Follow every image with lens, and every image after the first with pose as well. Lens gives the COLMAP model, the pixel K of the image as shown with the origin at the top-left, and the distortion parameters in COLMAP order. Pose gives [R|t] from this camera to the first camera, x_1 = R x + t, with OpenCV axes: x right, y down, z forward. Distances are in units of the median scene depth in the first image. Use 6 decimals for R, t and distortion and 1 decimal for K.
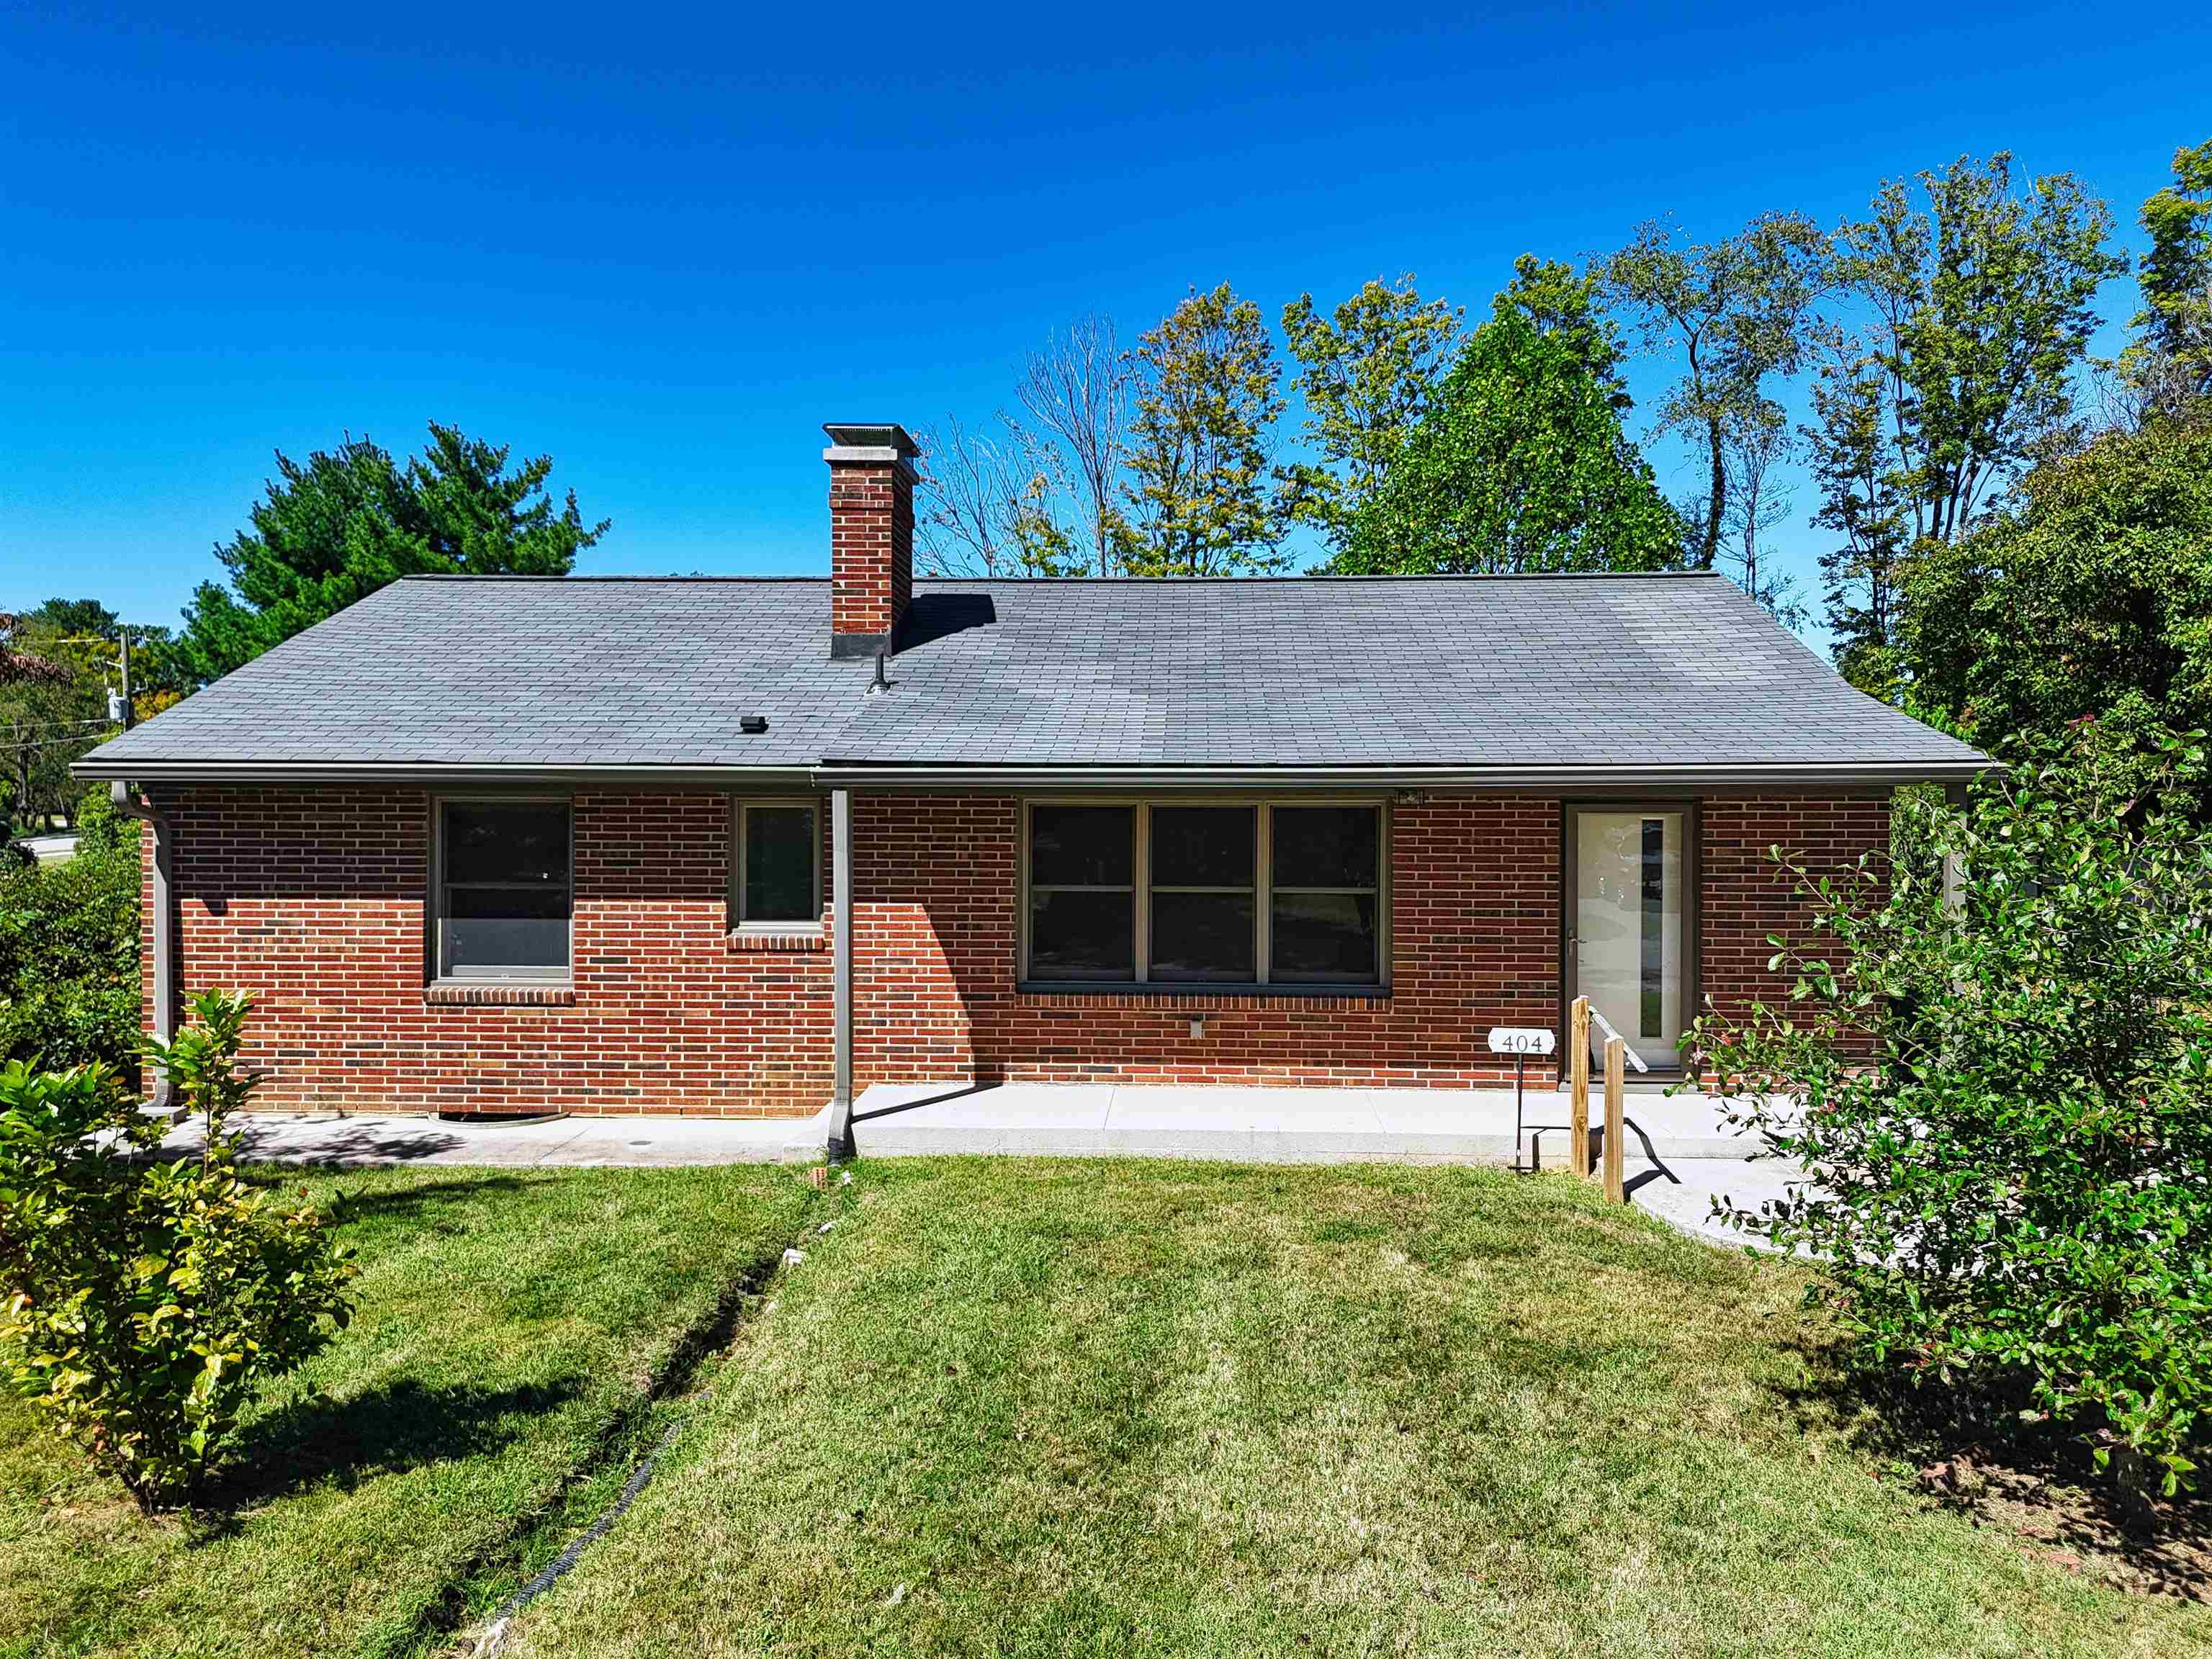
lens RADIAL K [[1629.3, 0, 1110.9], [0, 1629.3, 824.8], [0, 0, 1]] dist [0.061796, -0.060142]
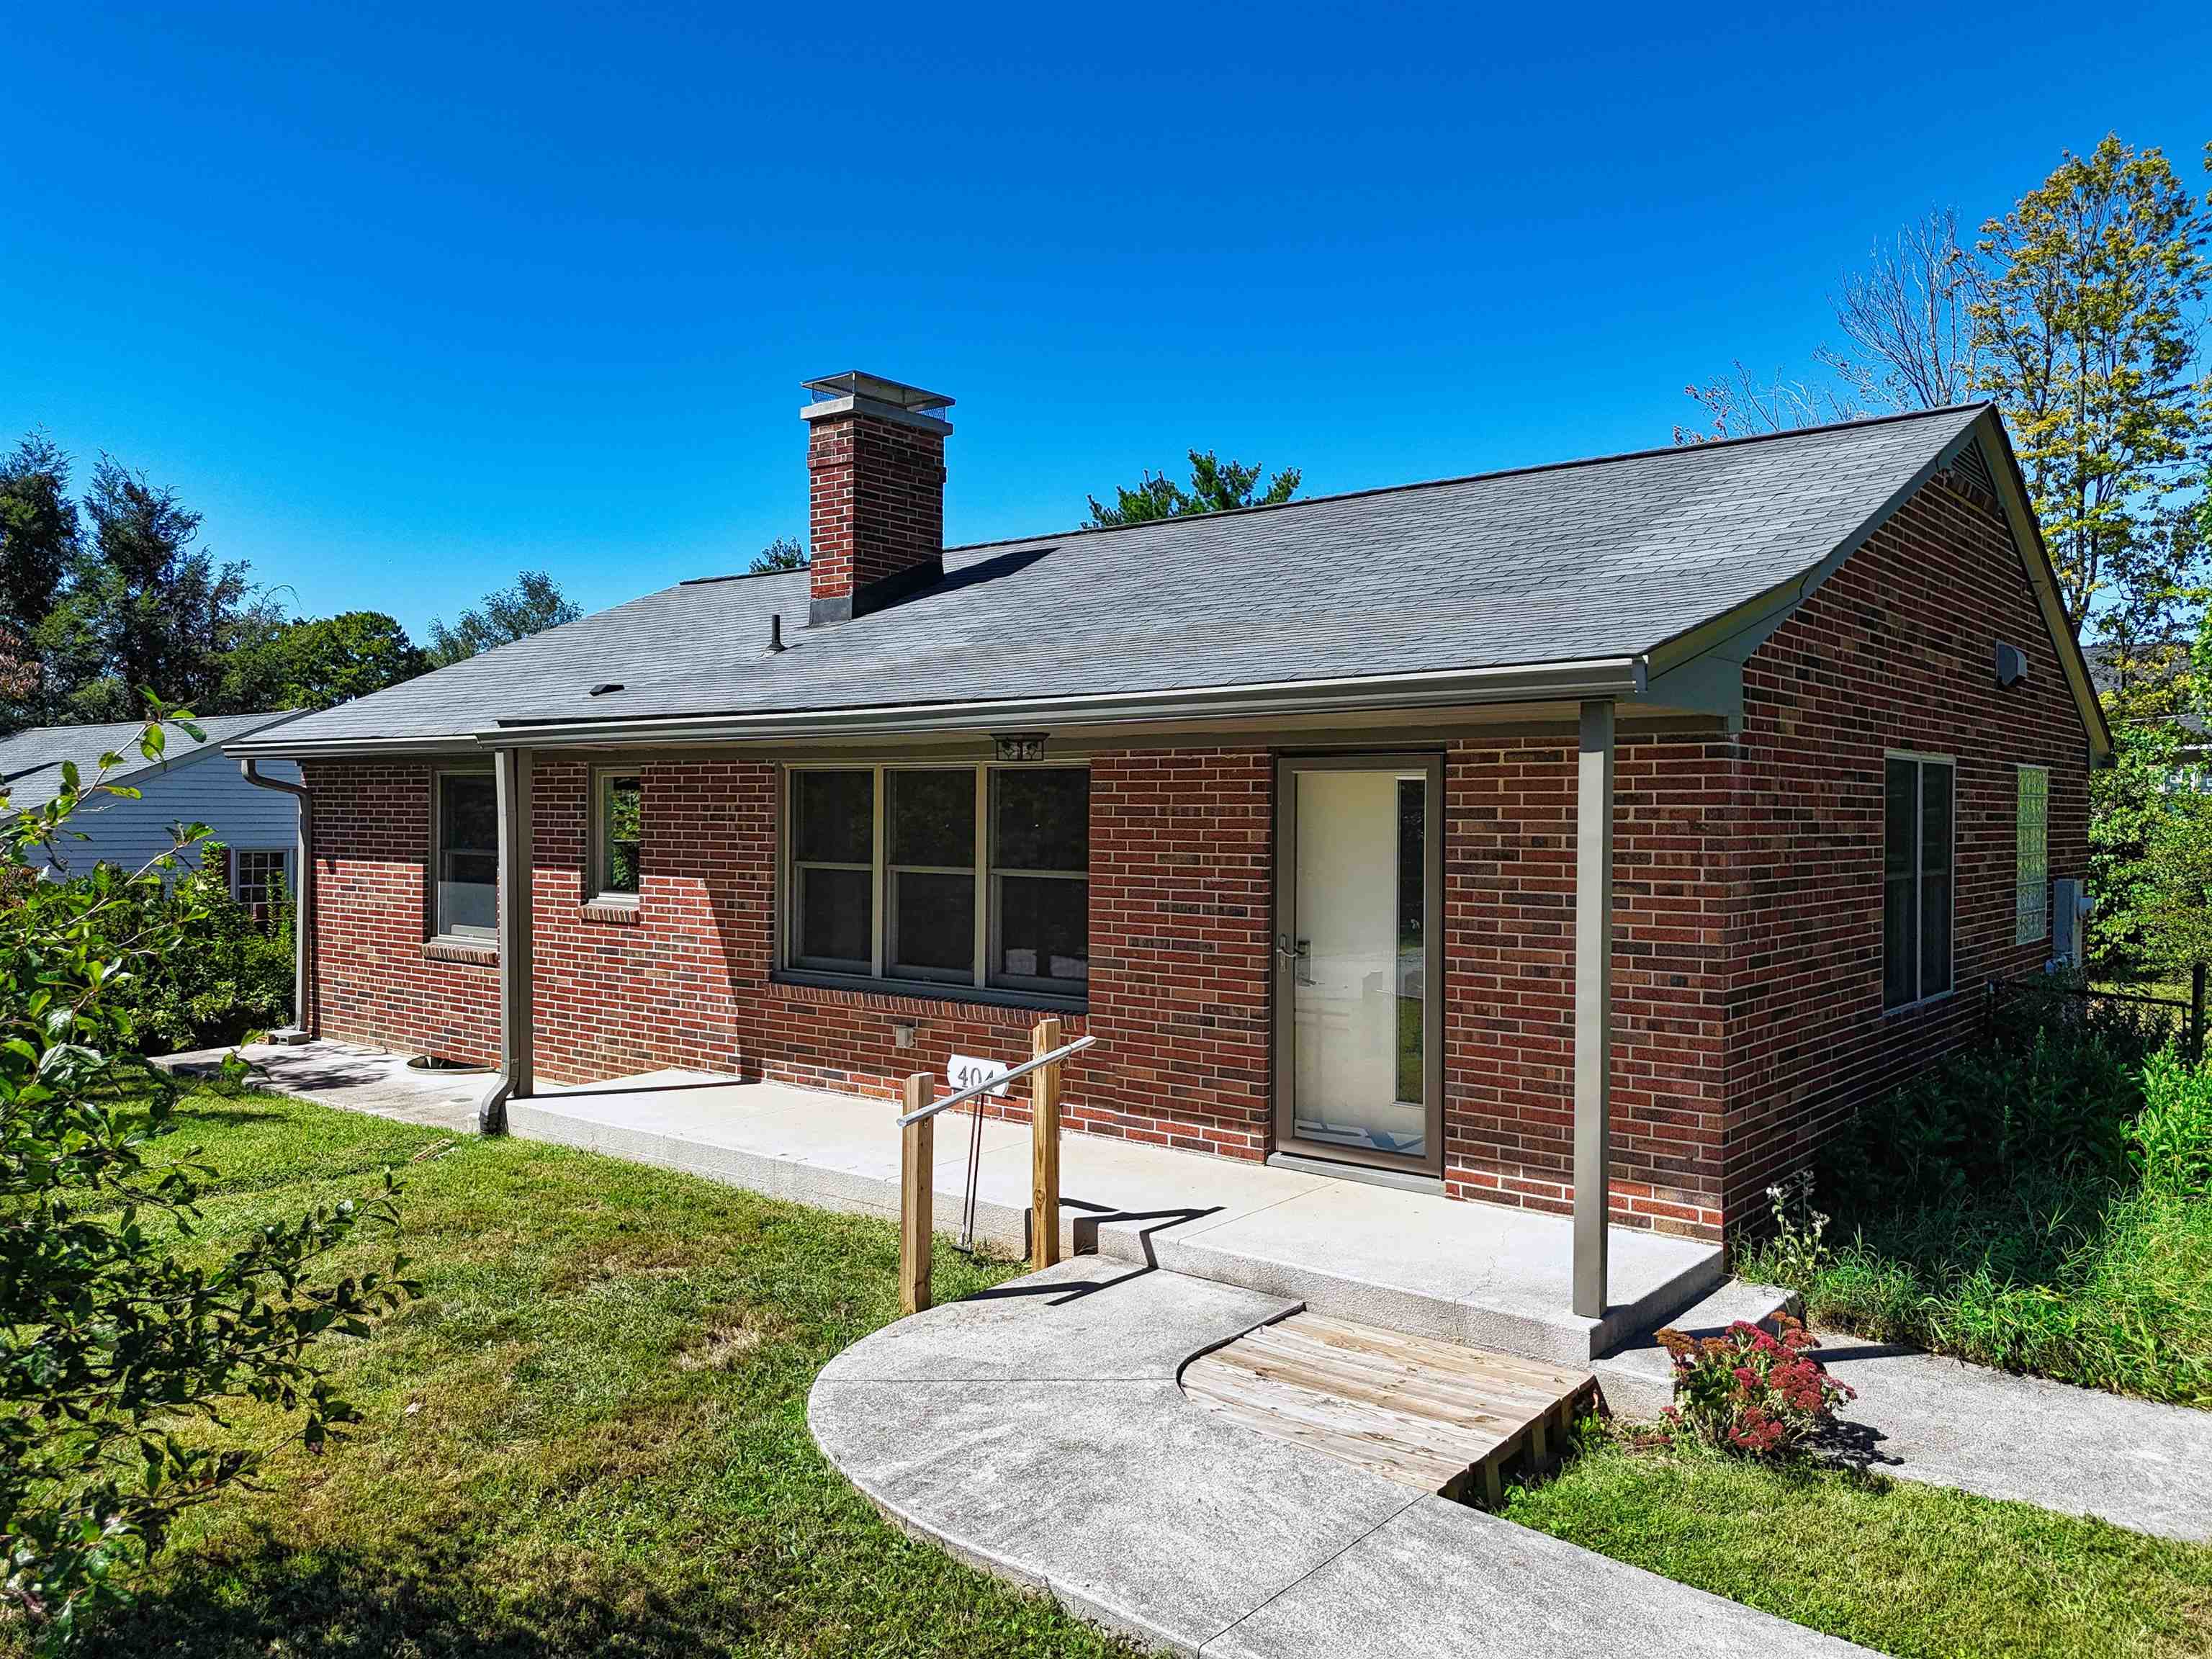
lens RADIAL K [[1629.3, 0, 1114.8], [0, 1629.3, 827.5], [0, 0, 1]] dist [0.061796, -0.060142]
pose [[0.809485, 0.007320, -0.587094, 0.615357], [-0.011628, 0.999926, -0.003567, 0.019931], [0.587025, 0.009714, 0.809511, 0.378909]]
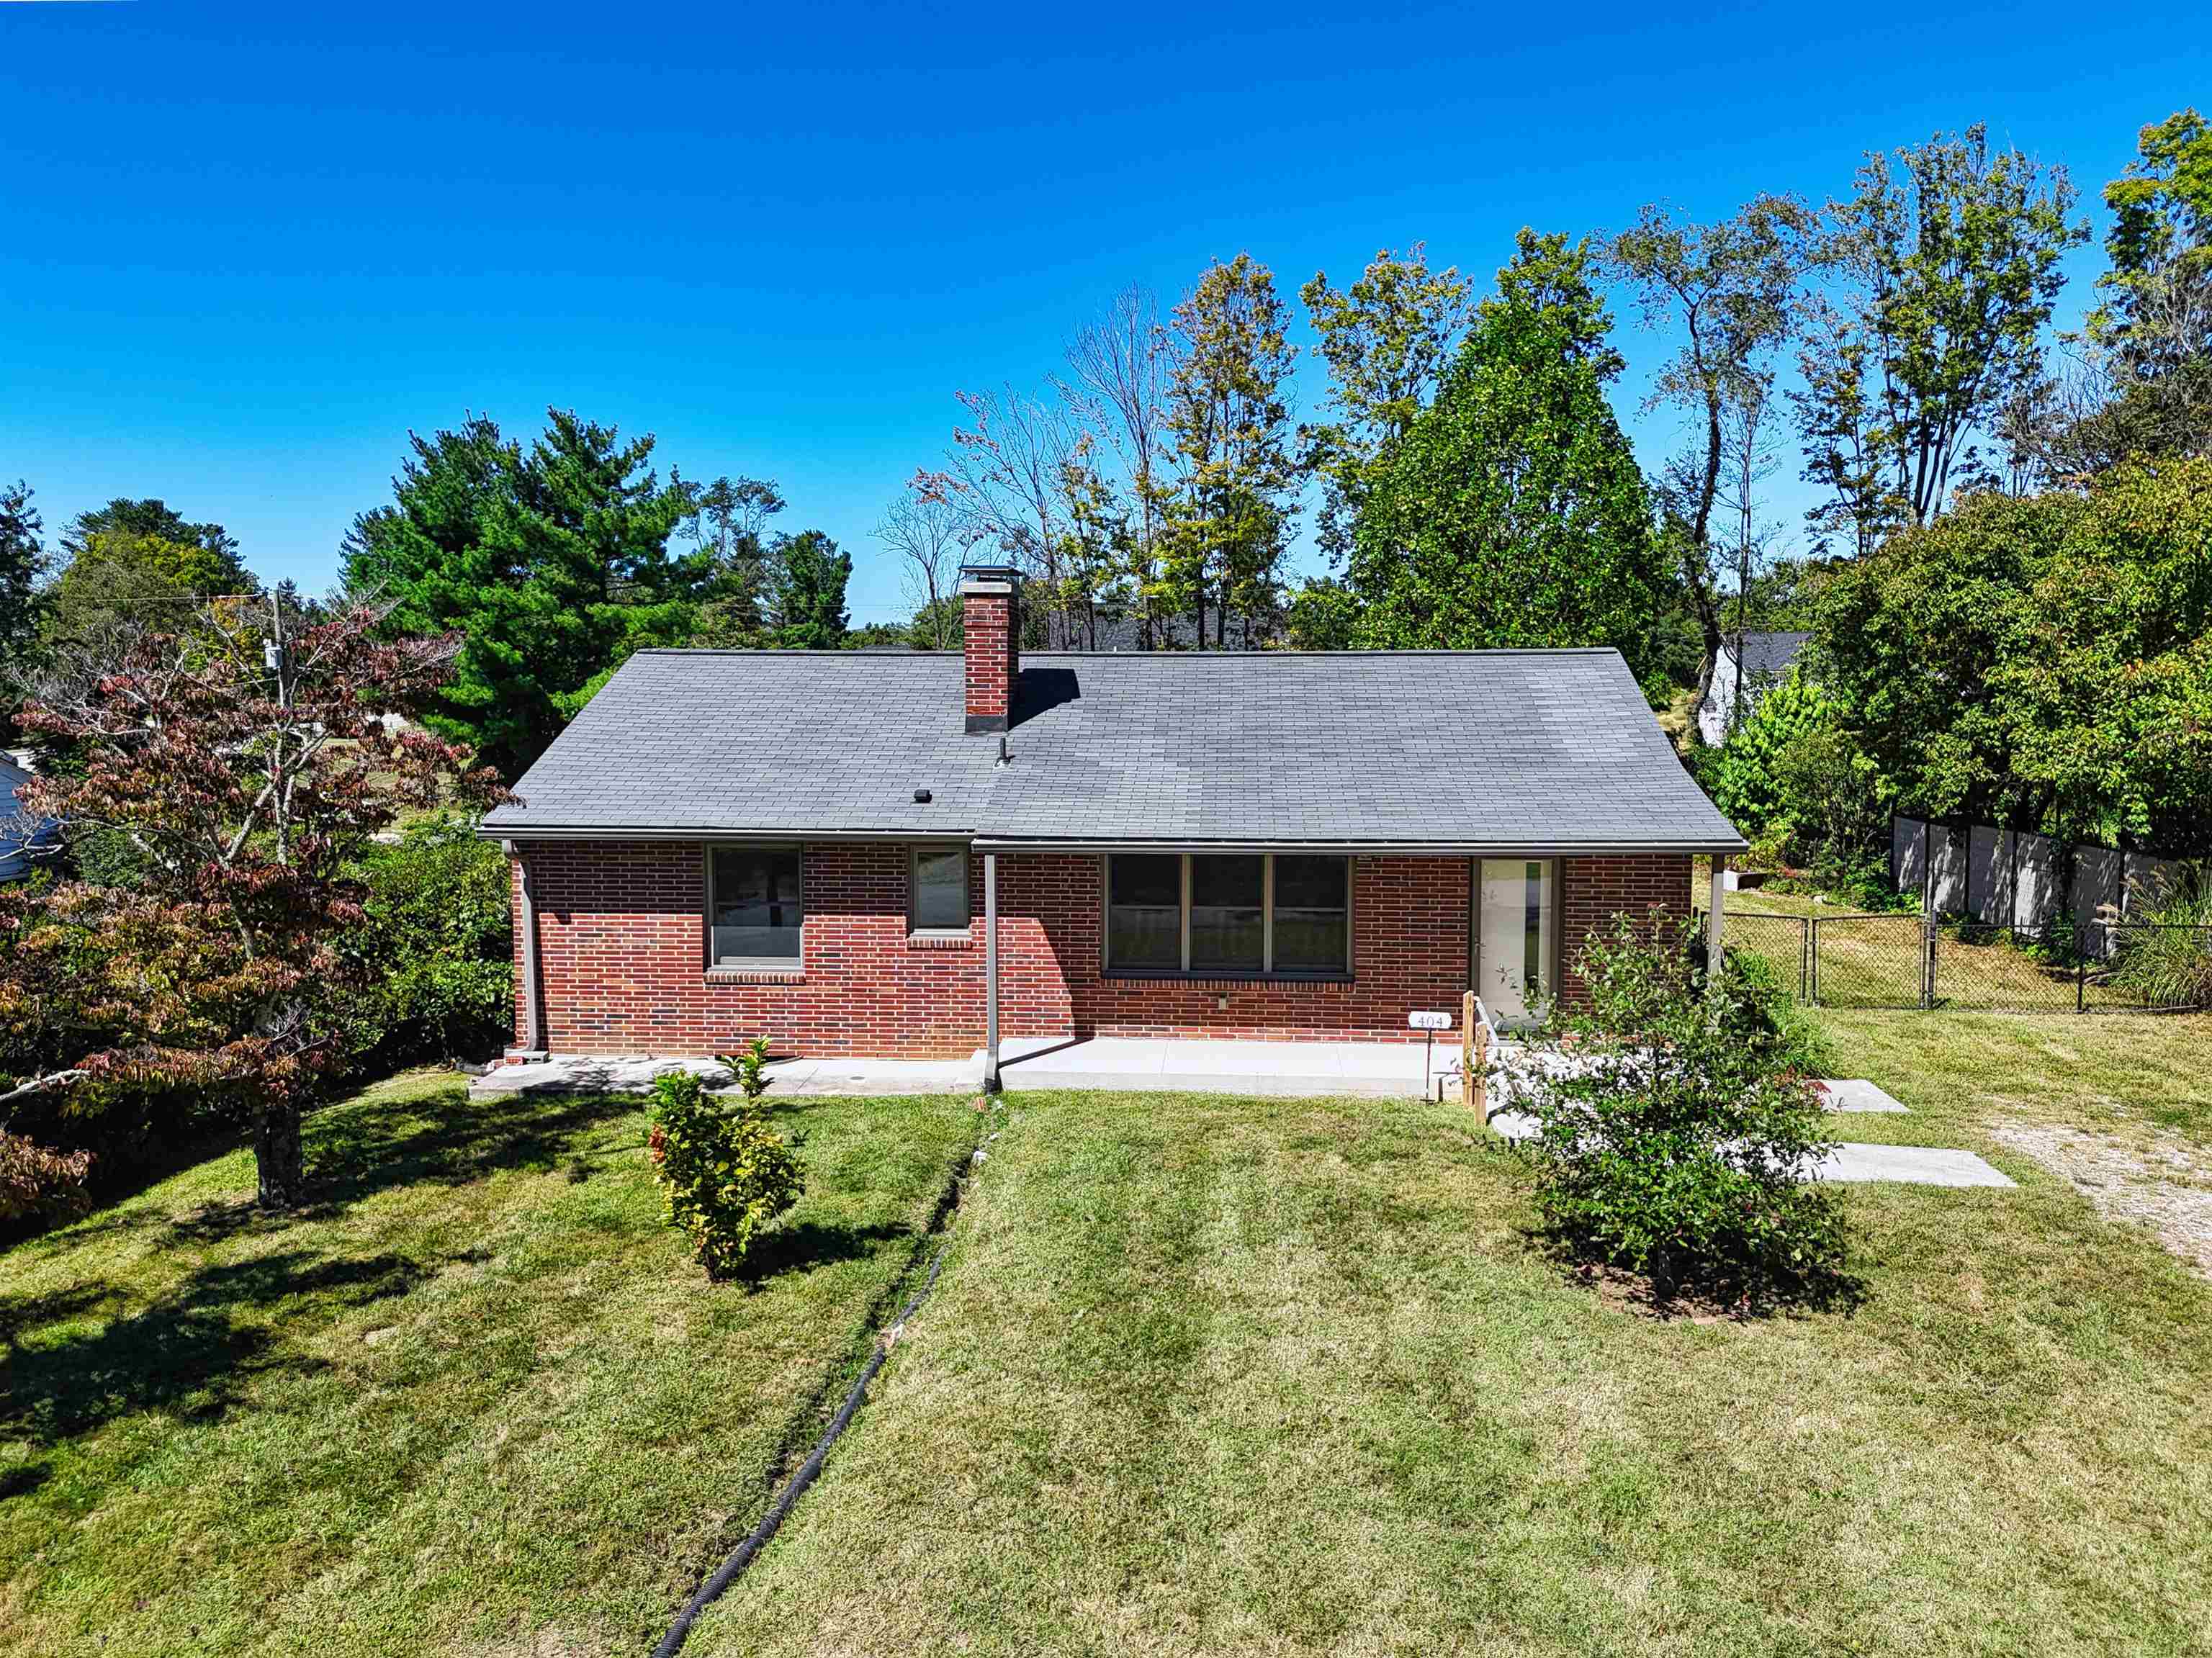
lens RADIAL K [[1629.1, 0, 1113.0], [0, 1629.1, 834.3], [0, 0, 1]] dist [0.061796, -0.060142]
pose [[0.999755, -0.000610, -0.022141, -0.014167], [0.002321, 0.997005, 0.077308, -0.140761], [0.022027, -0.077340, 0.996761, -0.463159]]
